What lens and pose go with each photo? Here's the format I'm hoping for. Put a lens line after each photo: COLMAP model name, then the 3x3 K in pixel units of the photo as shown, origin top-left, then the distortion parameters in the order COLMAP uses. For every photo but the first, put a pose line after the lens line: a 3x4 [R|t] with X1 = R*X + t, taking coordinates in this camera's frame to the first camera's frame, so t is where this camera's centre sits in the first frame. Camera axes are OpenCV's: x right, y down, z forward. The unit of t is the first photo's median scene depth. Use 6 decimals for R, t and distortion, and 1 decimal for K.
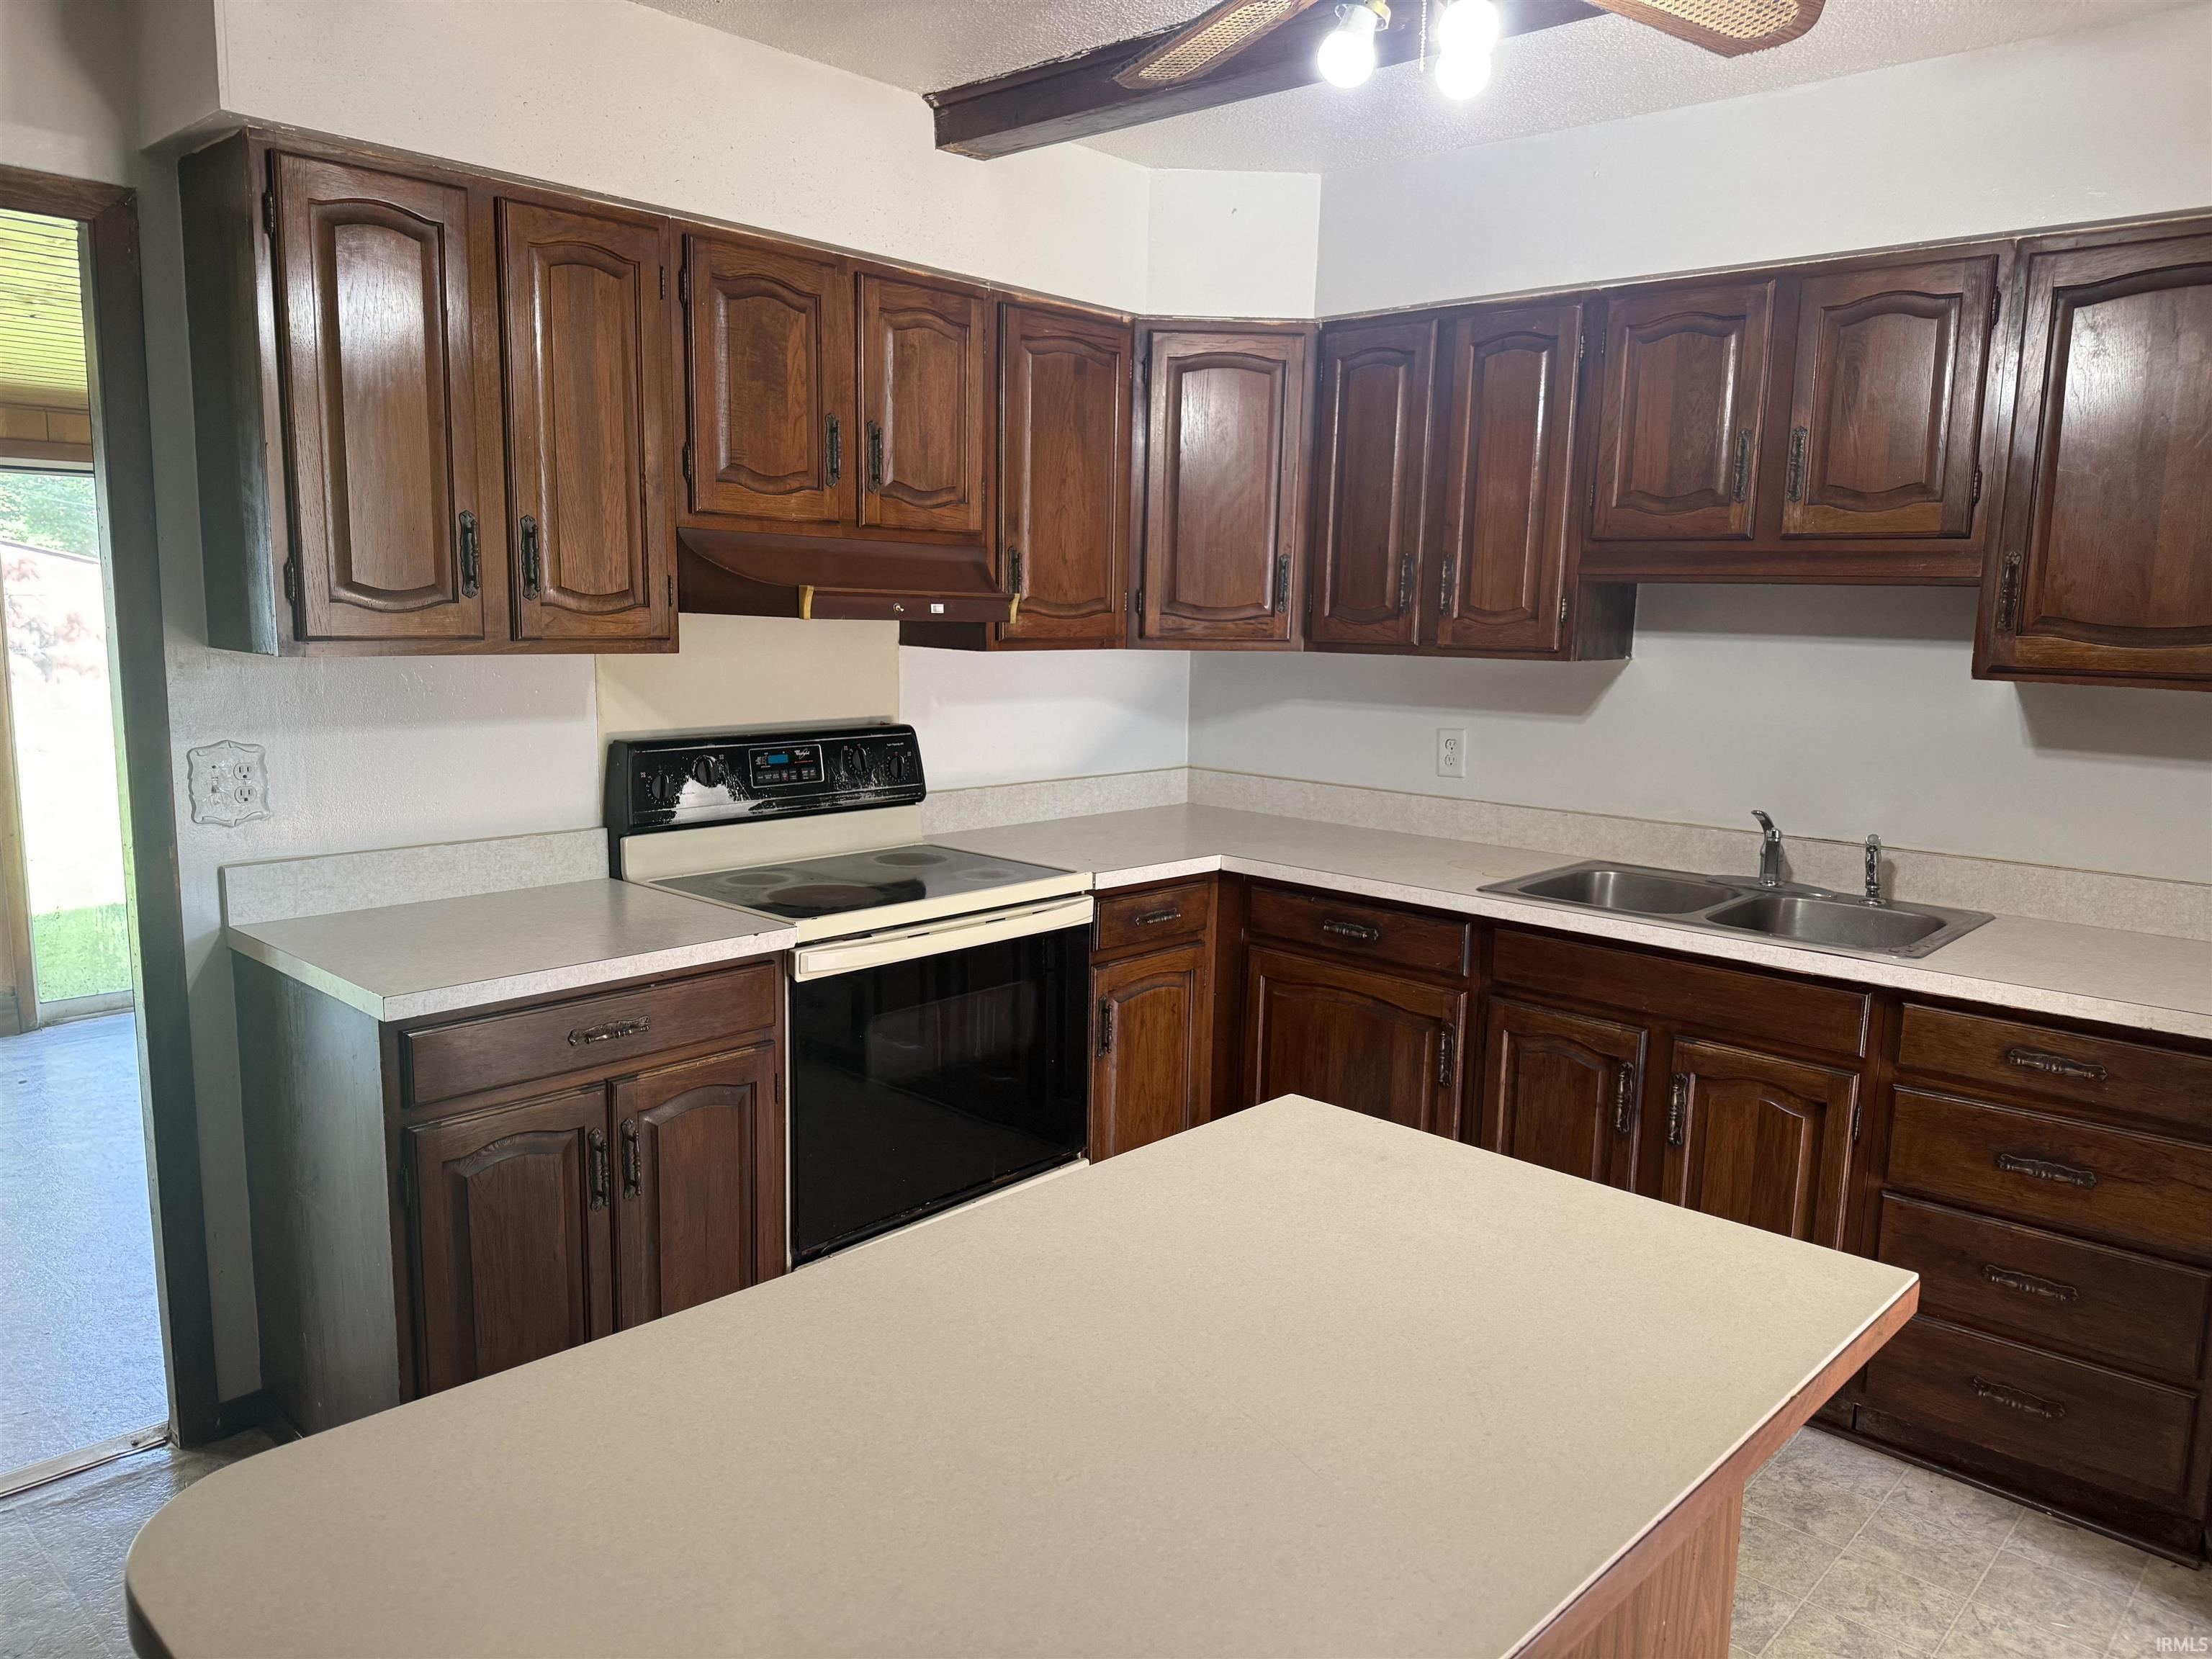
lens RADIAL K [[1541.0, 0, 1141.2], [0, 1541.0, 853.2], [0, 0, 1]] dist [0.061670, -0.060539]
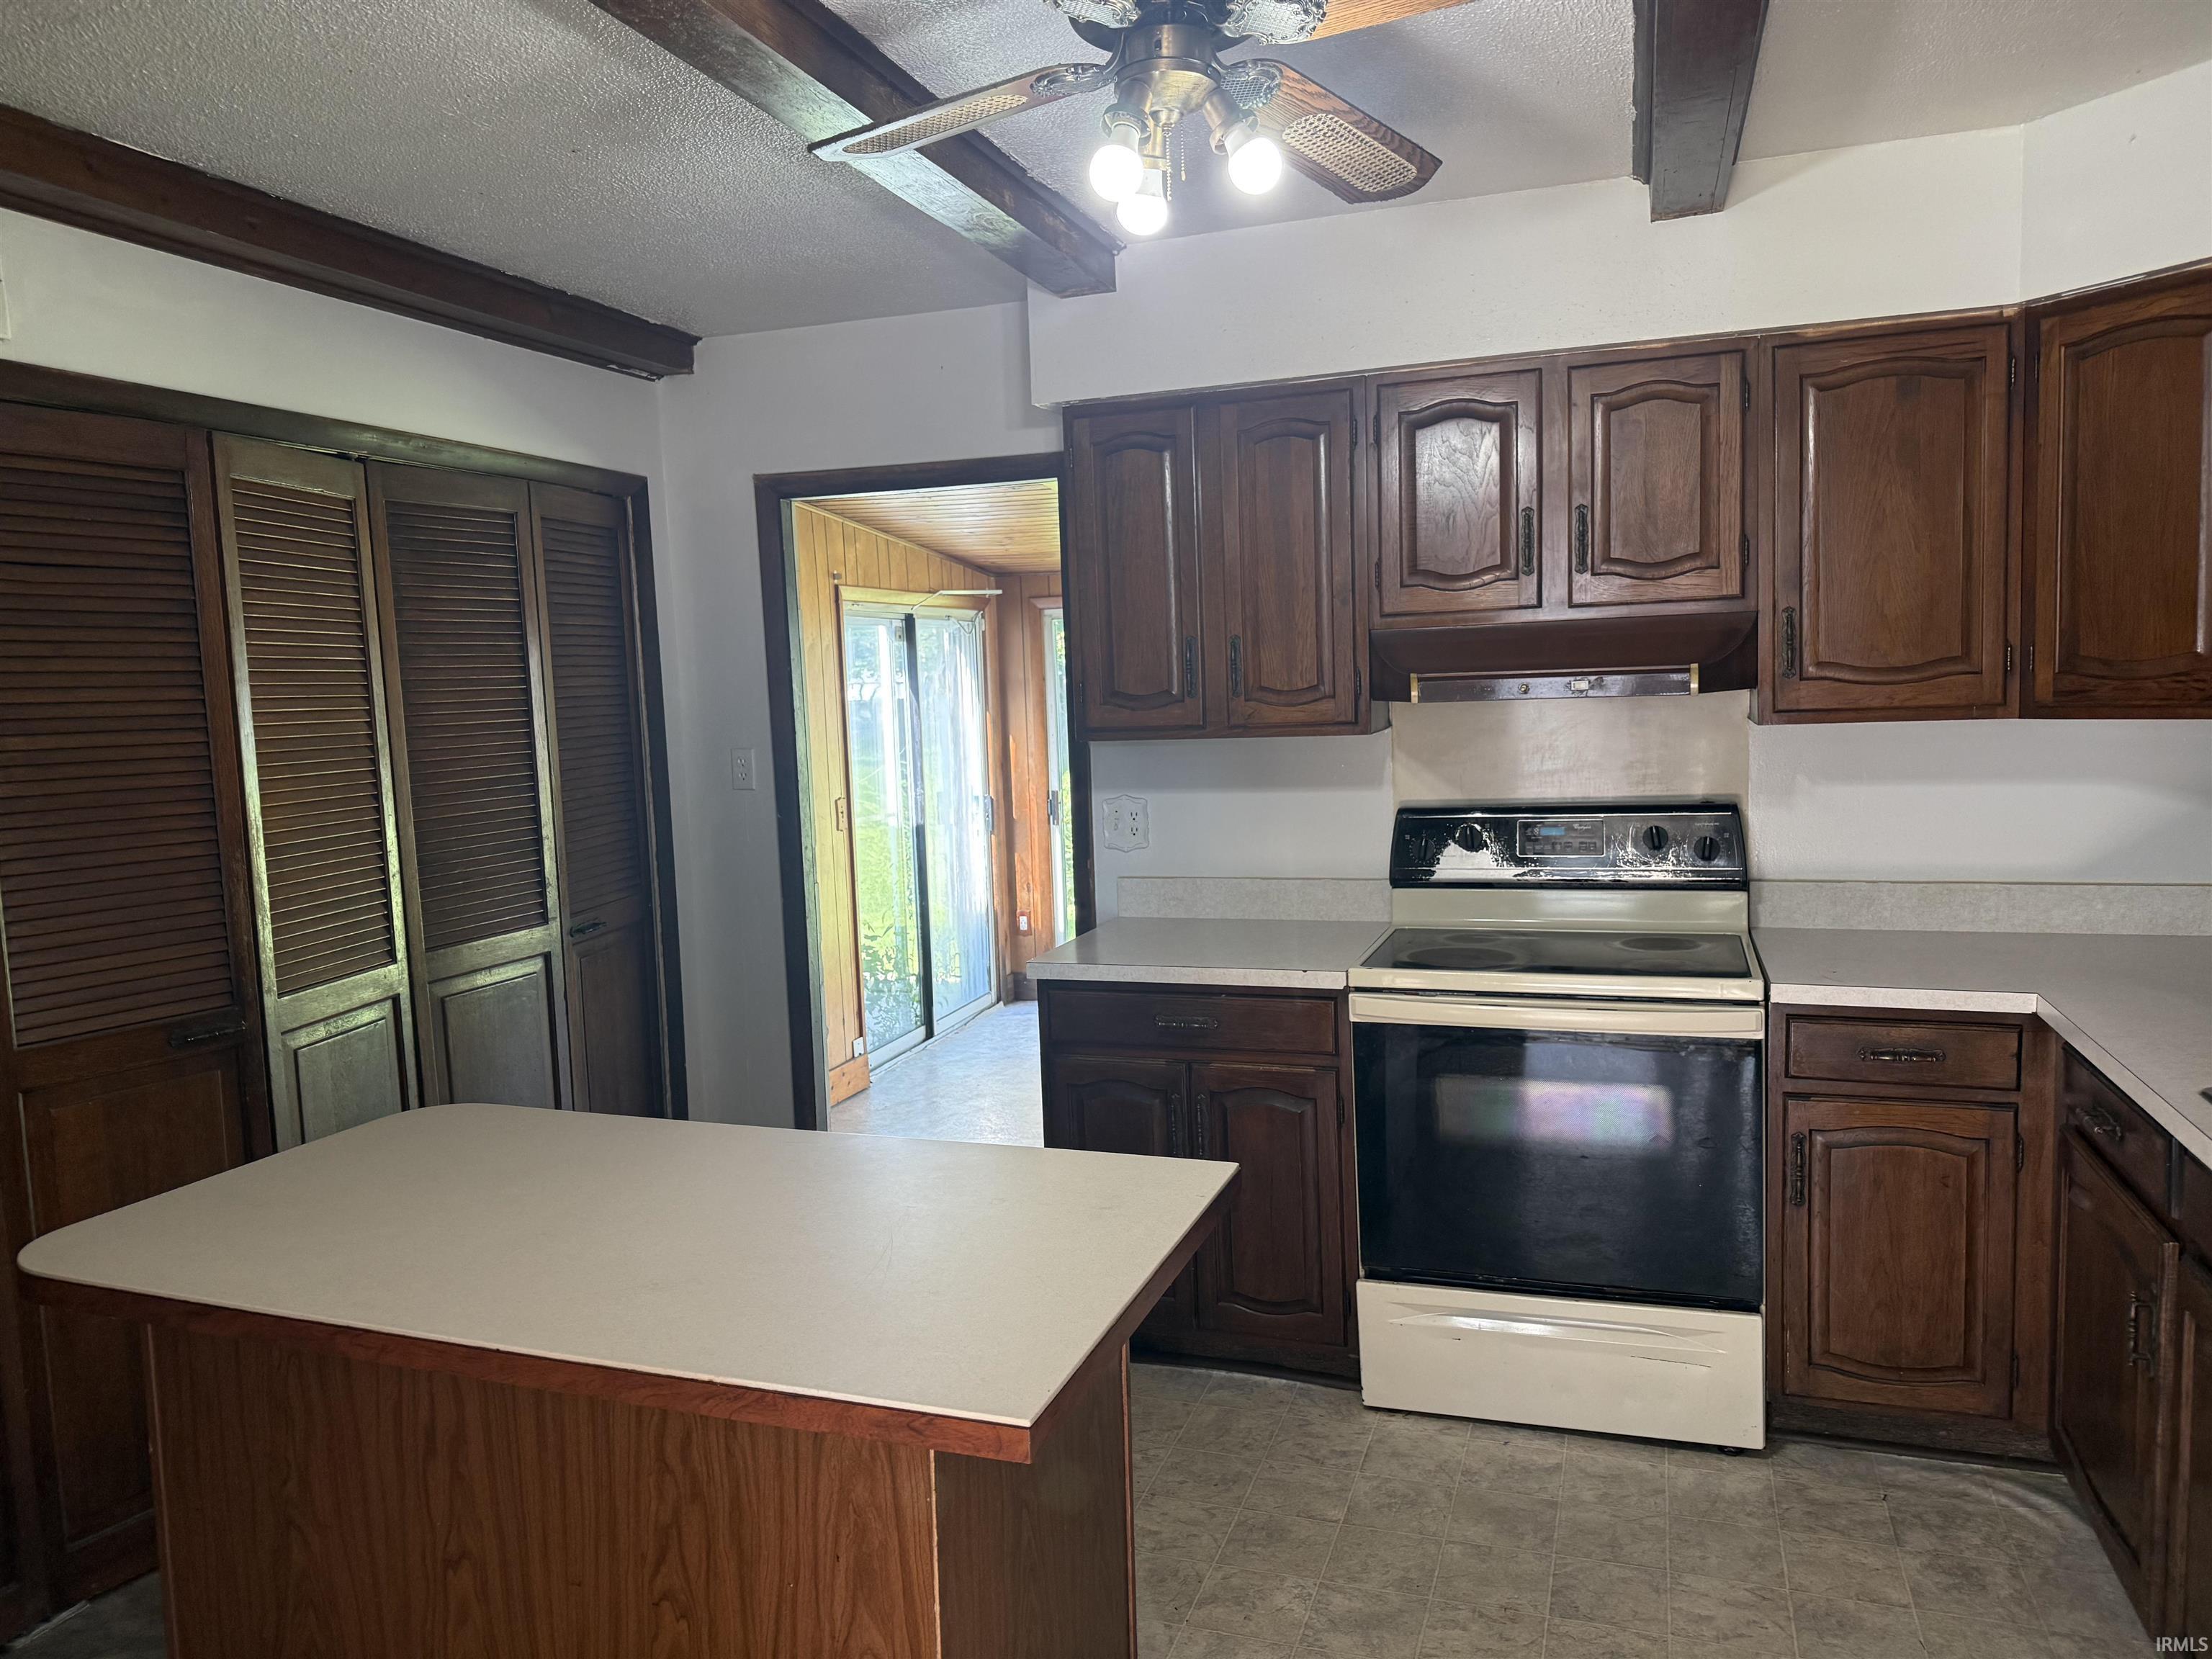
lens RADIAL K [[1541.0, 0, 1097.2], [0, 1541.0, 832.7], [0, 0, 1]] dist [0.061670, -0.060539]
pose [[0.395823, 0.055852, -0.916627, 0.671275], [-0.103926, 0.994461, 0.015717, -0.048659], [0.912427, 0.089041, 0.399435, 0.326301]]
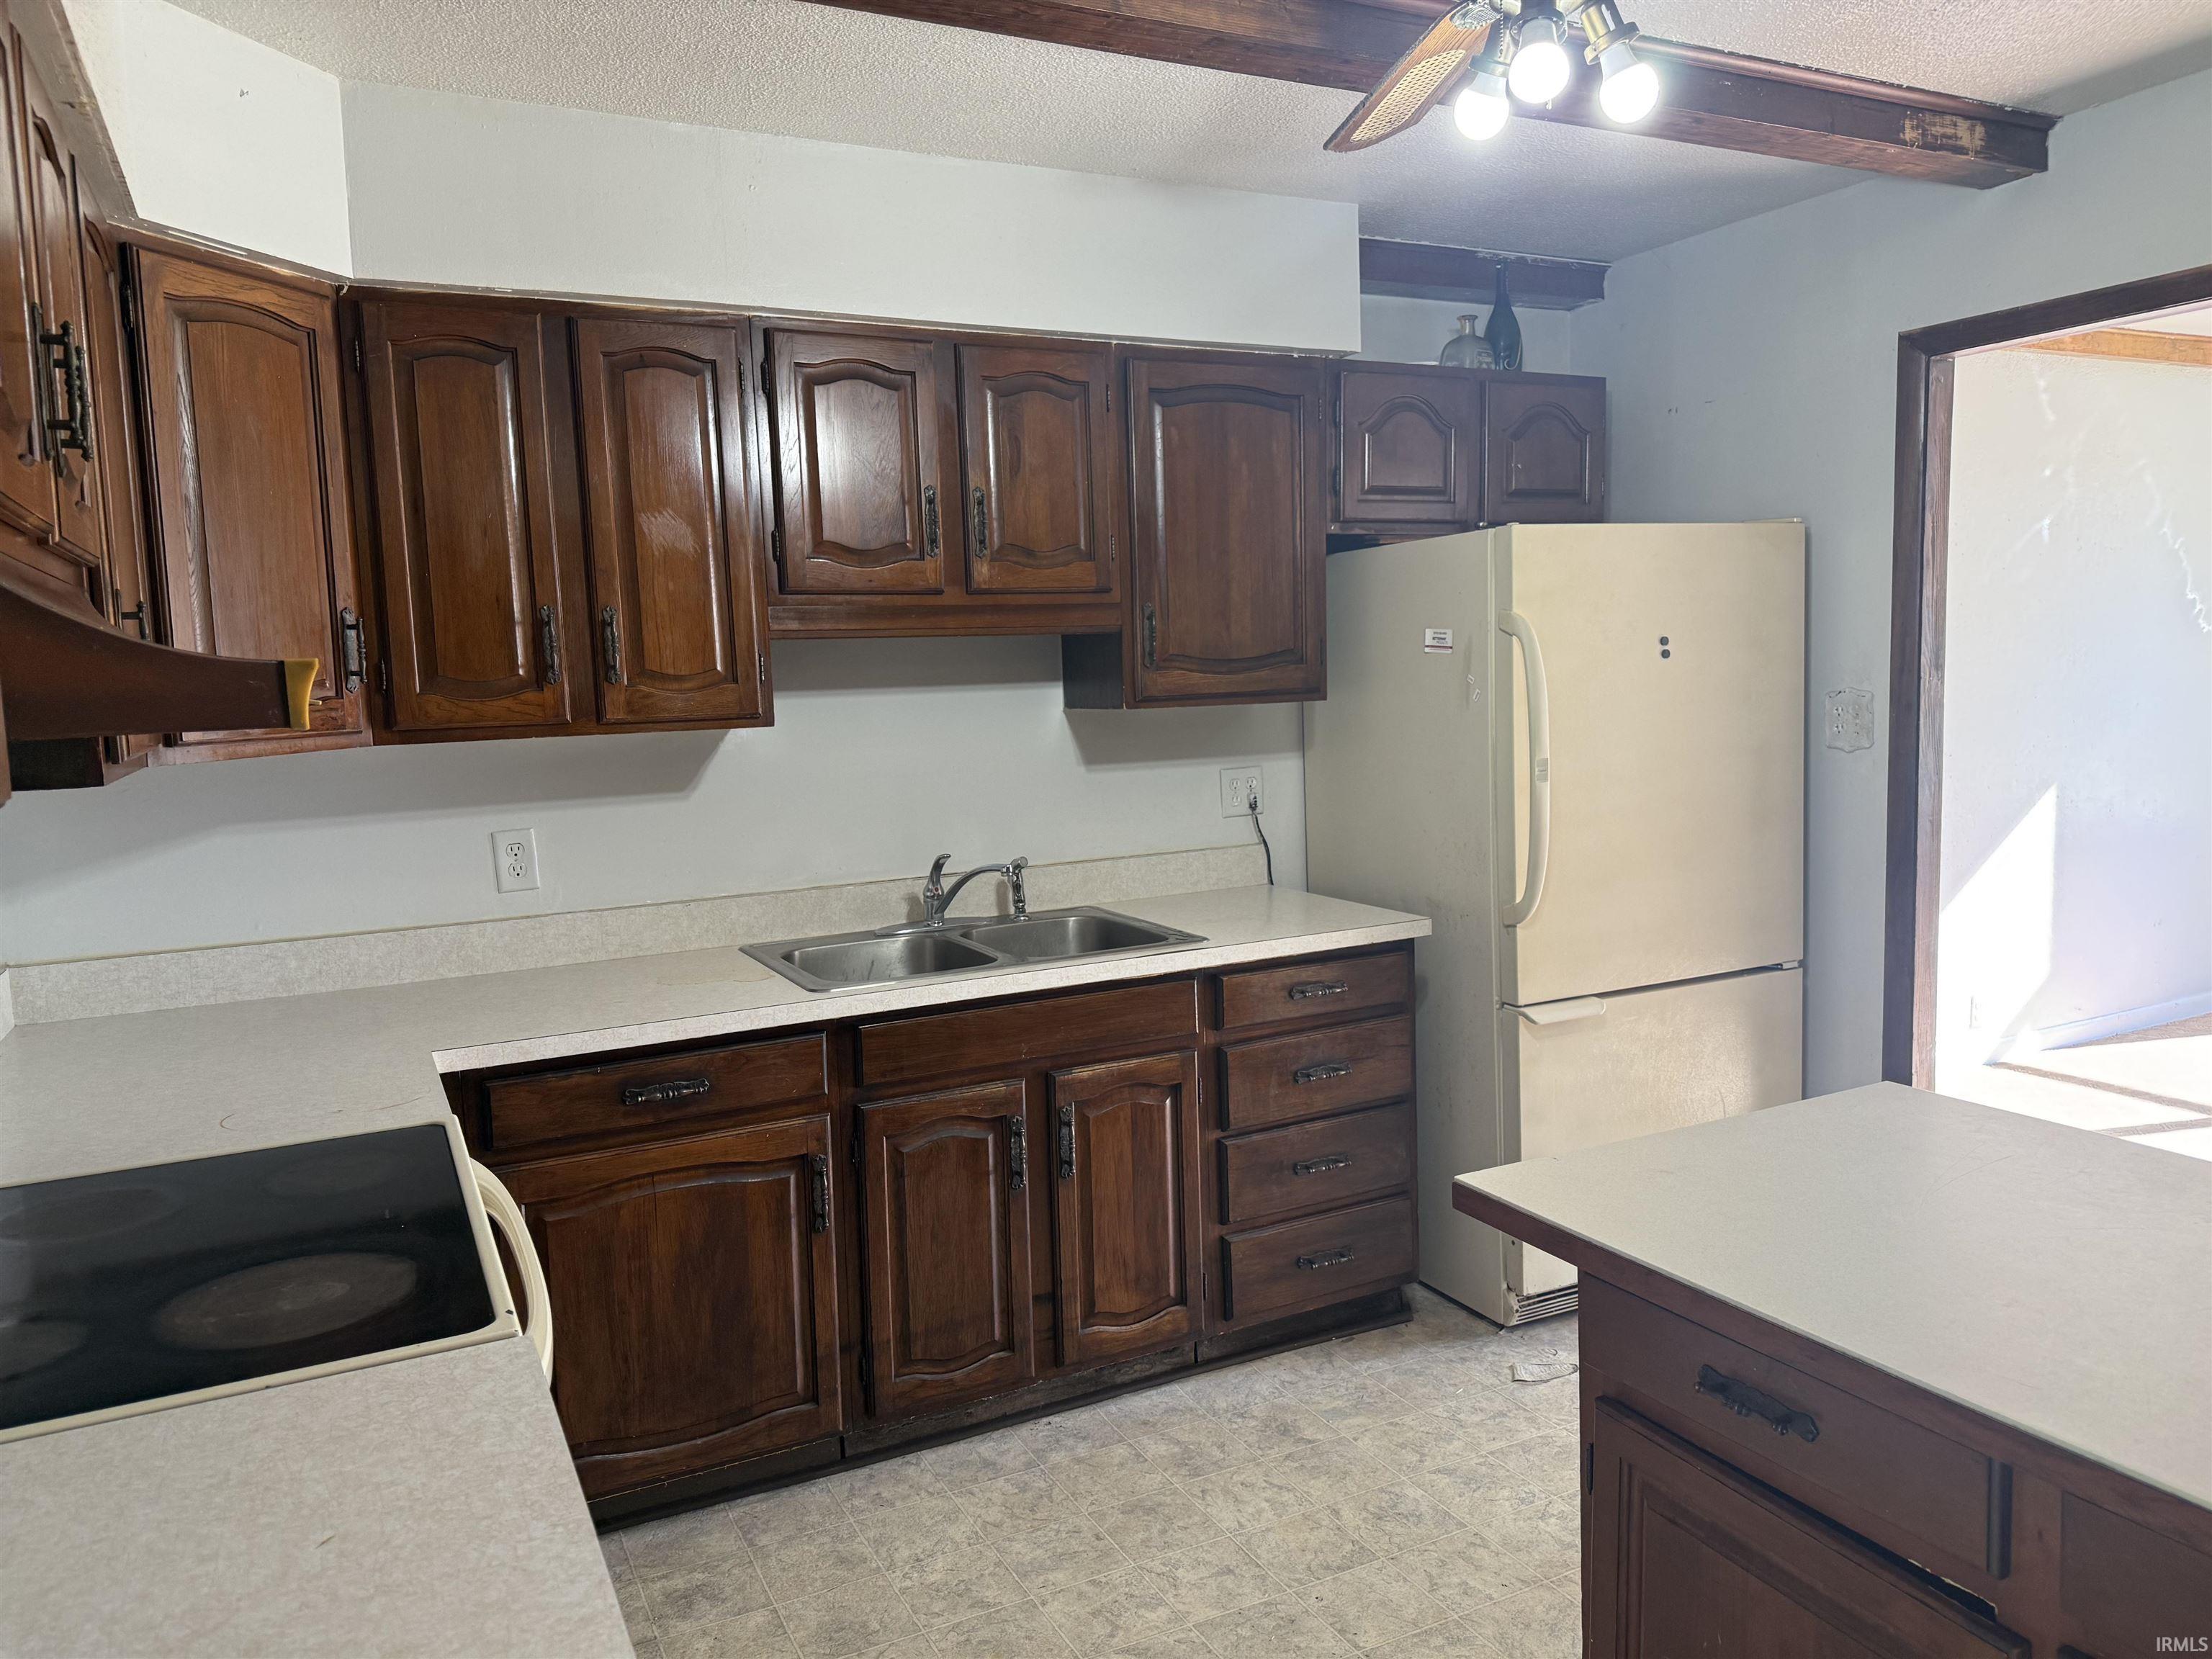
lens RADIAL K [[1541.0, 0, 1107.2], [0, 1541.0, 839.7], [0, 0, 1]] dist [0.061670, -0.060539]
pose [[0.370390, -0.140375, 0.918208, -0.536032], [0.195419, 0.978167, 0.070713, -0.094196], [-0.908087, 0.153244, 0.389735, 0.542397]]
